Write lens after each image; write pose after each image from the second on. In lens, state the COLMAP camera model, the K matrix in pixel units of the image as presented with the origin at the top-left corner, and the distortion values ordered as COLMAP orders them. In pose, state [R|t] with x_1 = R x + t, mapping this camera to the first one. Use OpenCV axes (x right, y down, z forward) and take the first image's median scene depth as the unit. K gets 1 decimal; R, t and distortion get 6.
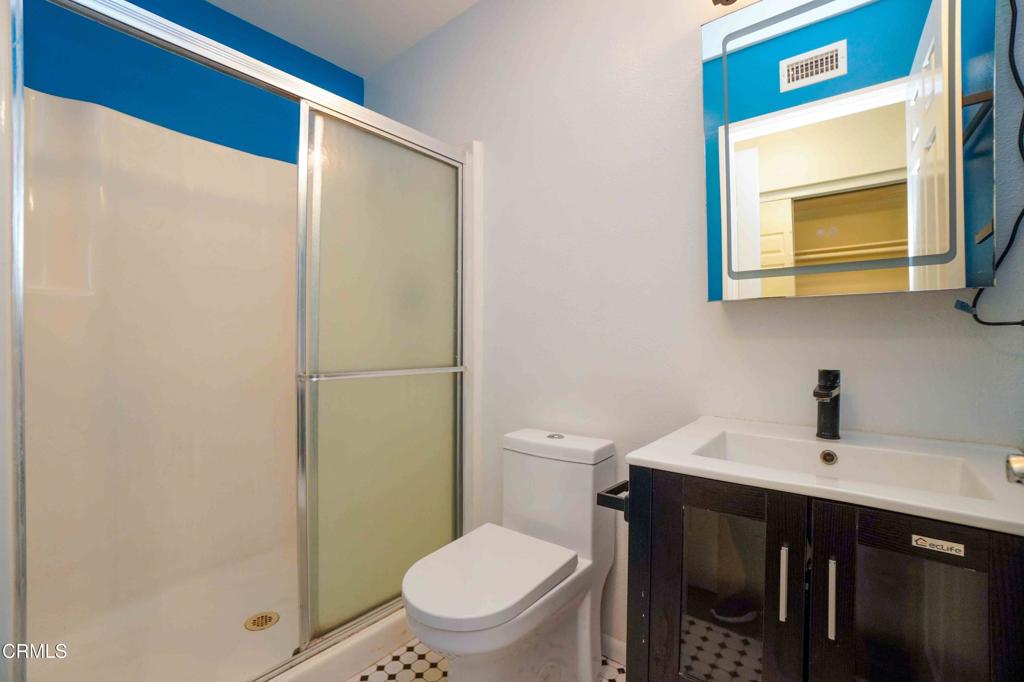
lens RADIAL K [[454.1, 0, 499.2], [0, 454.1, 339.2], [0, 0, 1]] dist [-0.058497, 0.018886]
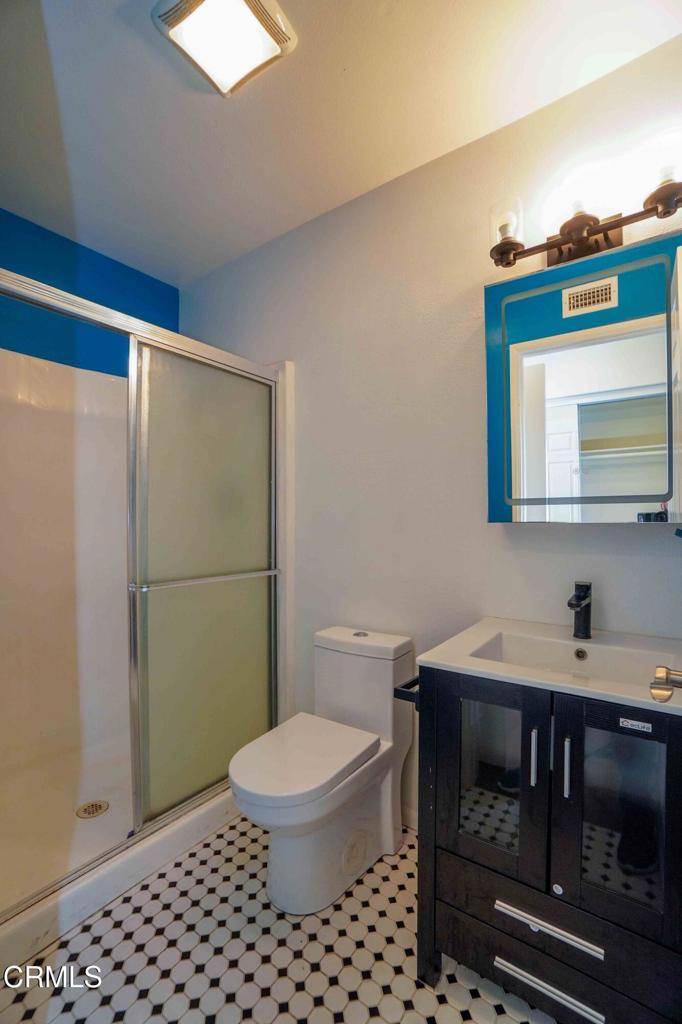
lens RADIAL K [[454.1, 0, 340.8], [0, 454.1, 526.4], [0, 0, 1]] dist [-0.058497, 0.018886]
pose [[0.997203, -0.002484, 0.074694, -0.009992], [0.001928, 0.999970, 0.007517, -0.070780], [-0.074711, -0.007352, 0.997178, -0.134098]]
